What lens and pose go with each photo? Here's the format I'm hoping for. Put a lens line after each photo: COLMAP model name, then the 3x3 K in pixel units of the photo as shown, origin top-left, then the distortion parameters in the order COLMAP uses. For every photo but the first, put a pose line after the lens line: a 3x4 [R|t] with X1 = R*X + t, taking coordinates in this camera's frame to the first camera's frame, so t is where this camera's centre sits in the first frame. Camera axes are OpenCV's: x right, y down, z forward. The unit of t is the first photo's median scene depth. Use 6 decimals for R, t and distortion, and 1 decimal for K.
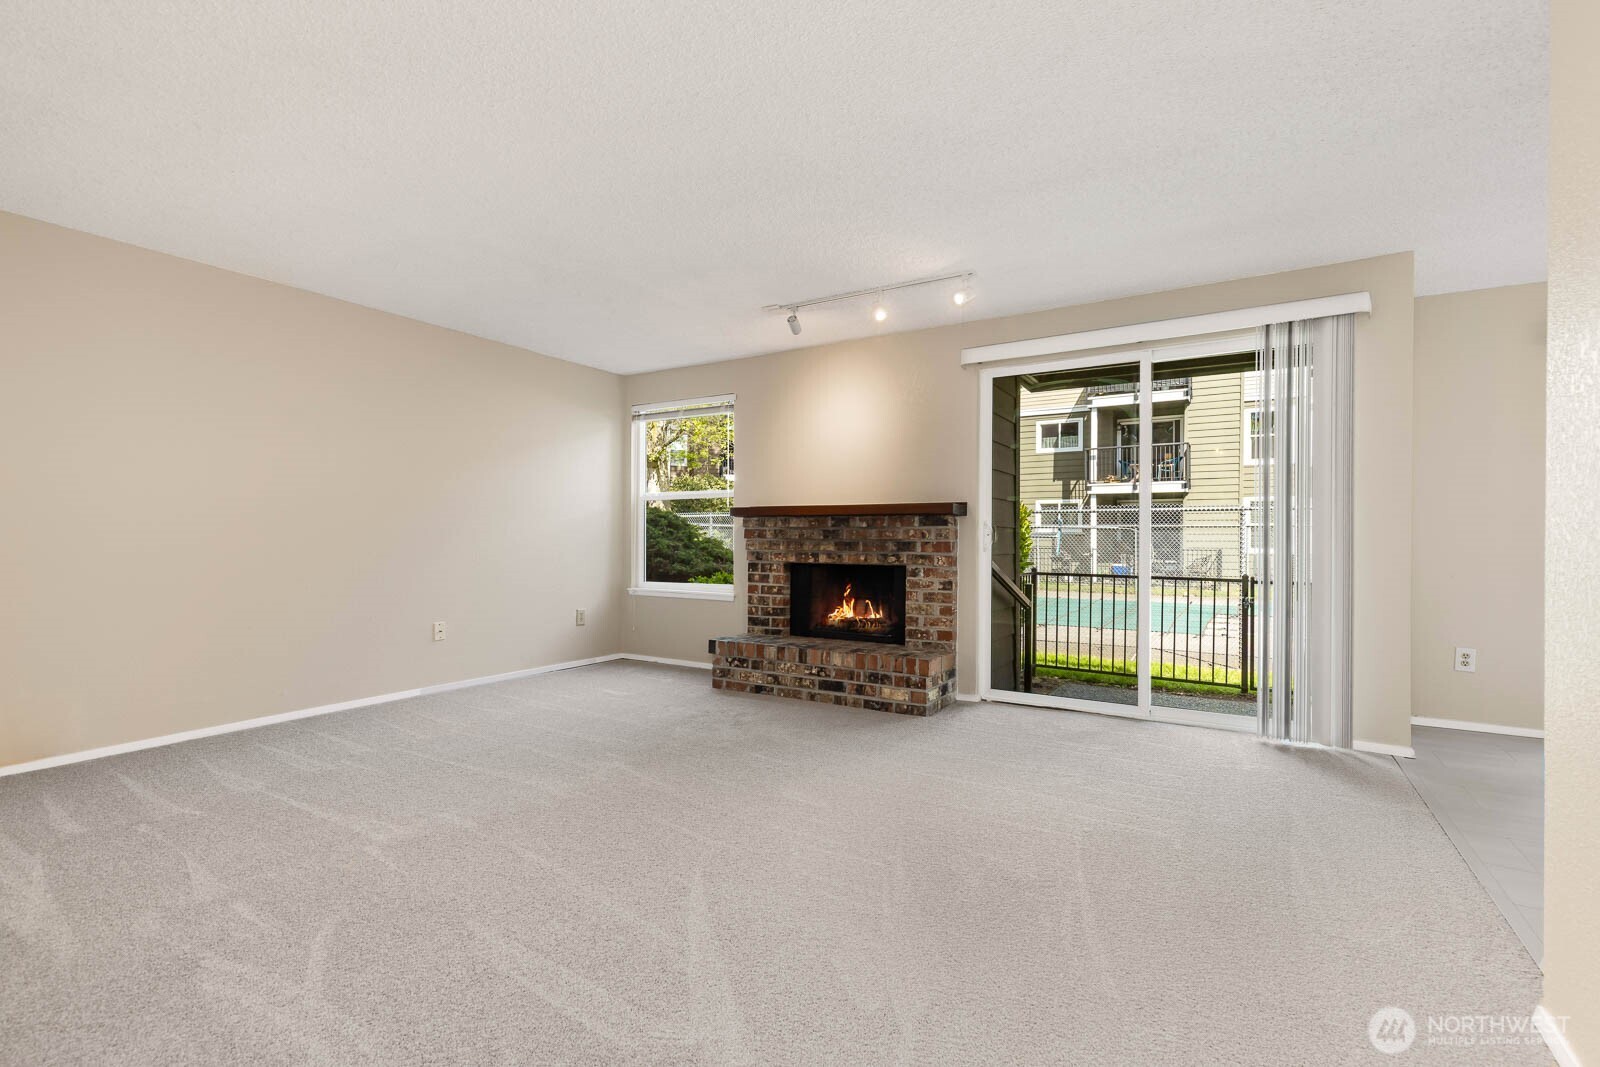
lens RADIAL K [[736.7, 0, 811.1], [0, 736.7, 540.4], [0, 0, 1]] dist [0.011764, -0.000151]
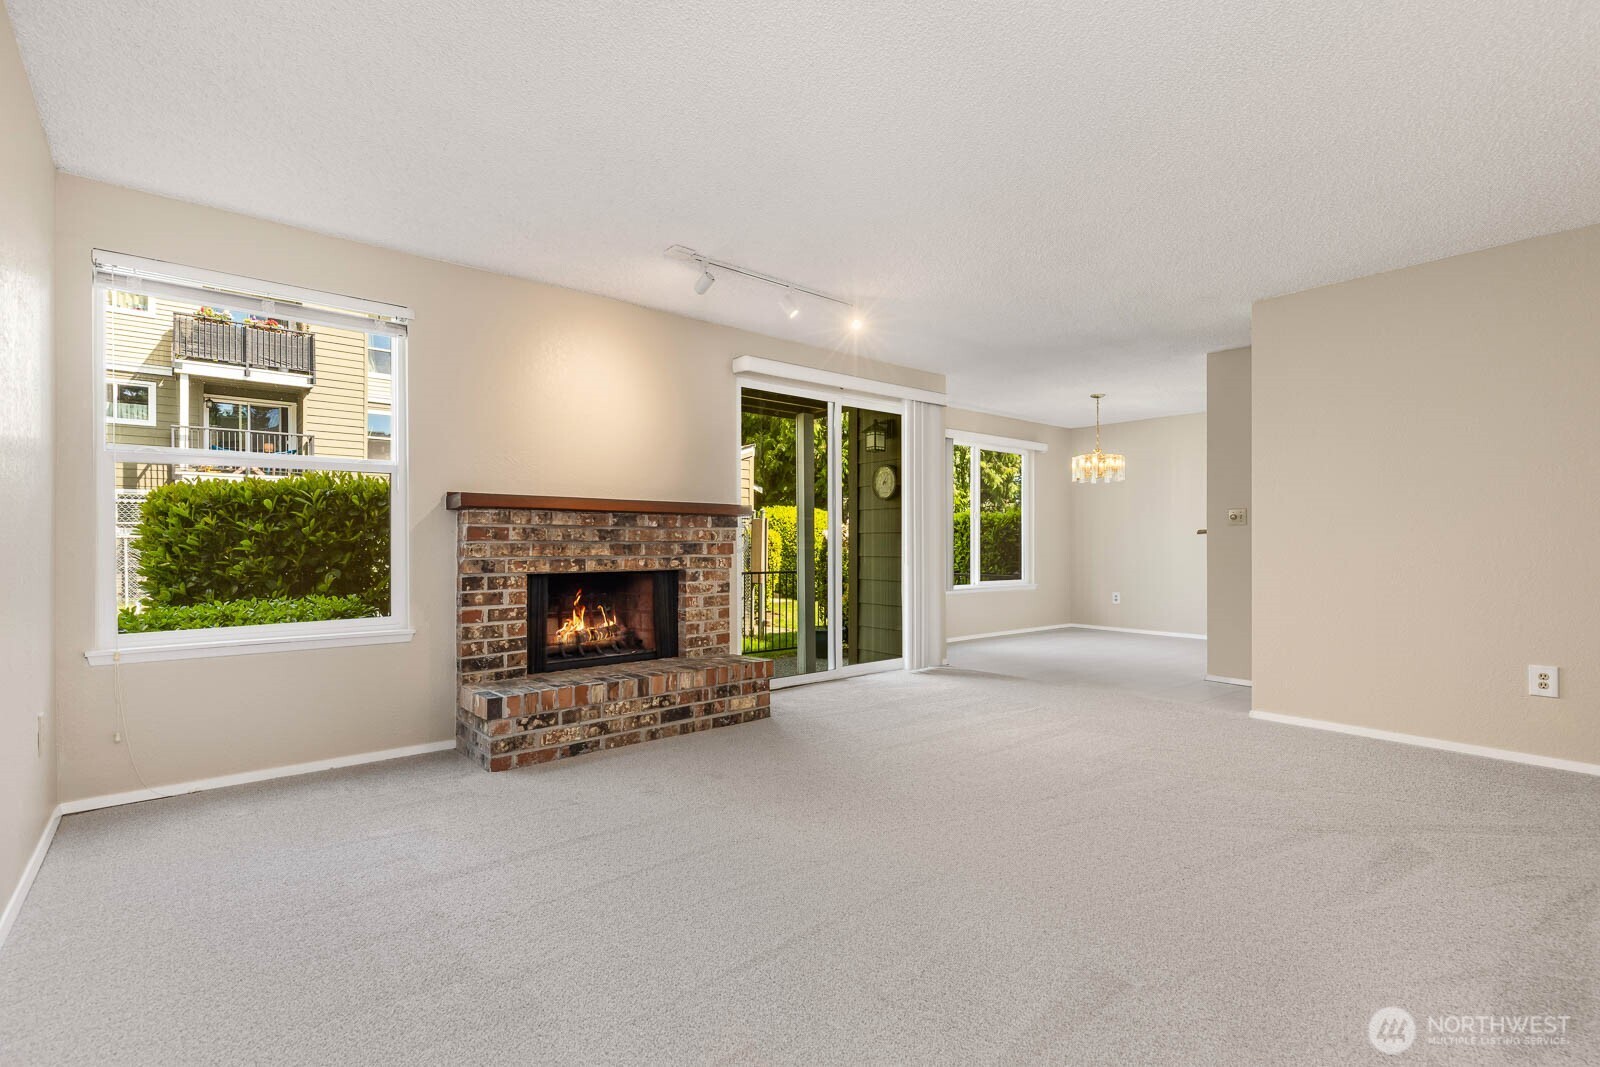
lens RADIAL K [[736.7, 0, 812.4], [0, 736.7, 541.5], [0, 0, 1]] dist [0.011764, -0.000151]
pose [[0.303251, -0.002293, 0.952908, -0.667761], [0.005166, 0.999986, 0.000763, -0.000627], [-0.952897, 0.004691, 0.303259, 0.542682]]
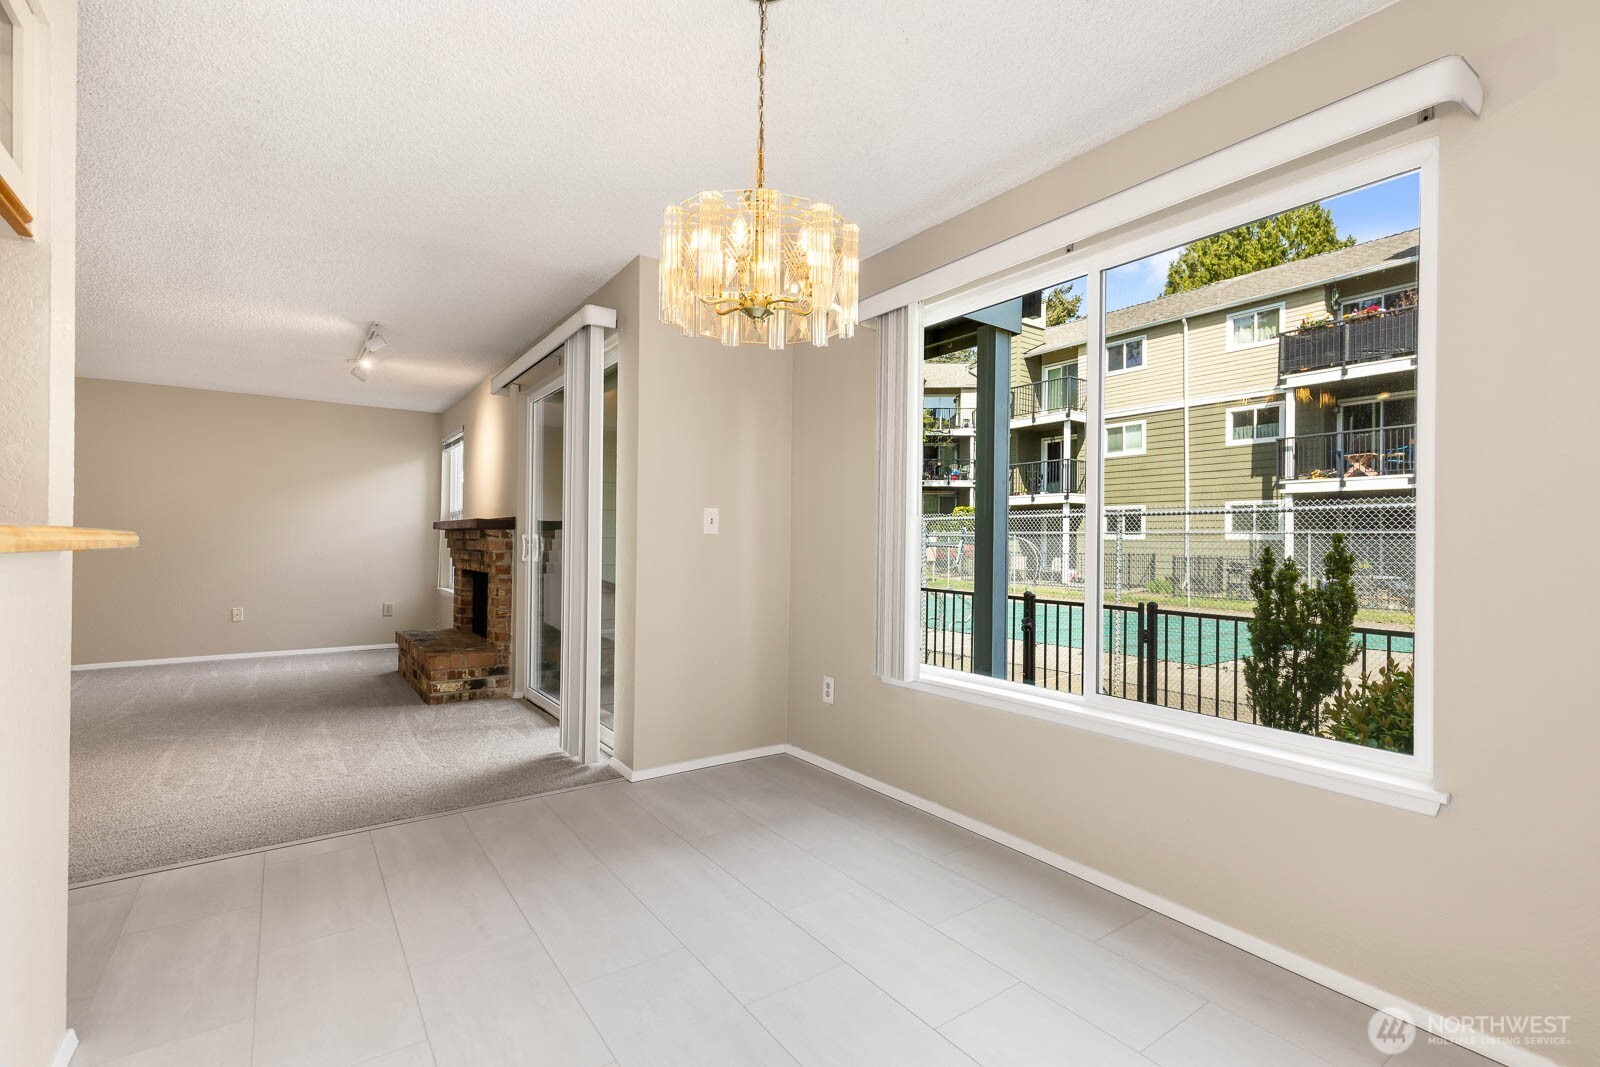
lens RADIAL K [[736.7, 0, 803.3], [0, 736.7, 535.4], [0, 0, 1]] dist [0.011764, -0.000151]
pose [[0.921296, -0.000505, -0.388861, 0.810886], [-0.004780, 0.999909, -0.012623, -0.008967], [0.388832, 0.013489, 0.921210, 0.116865]]
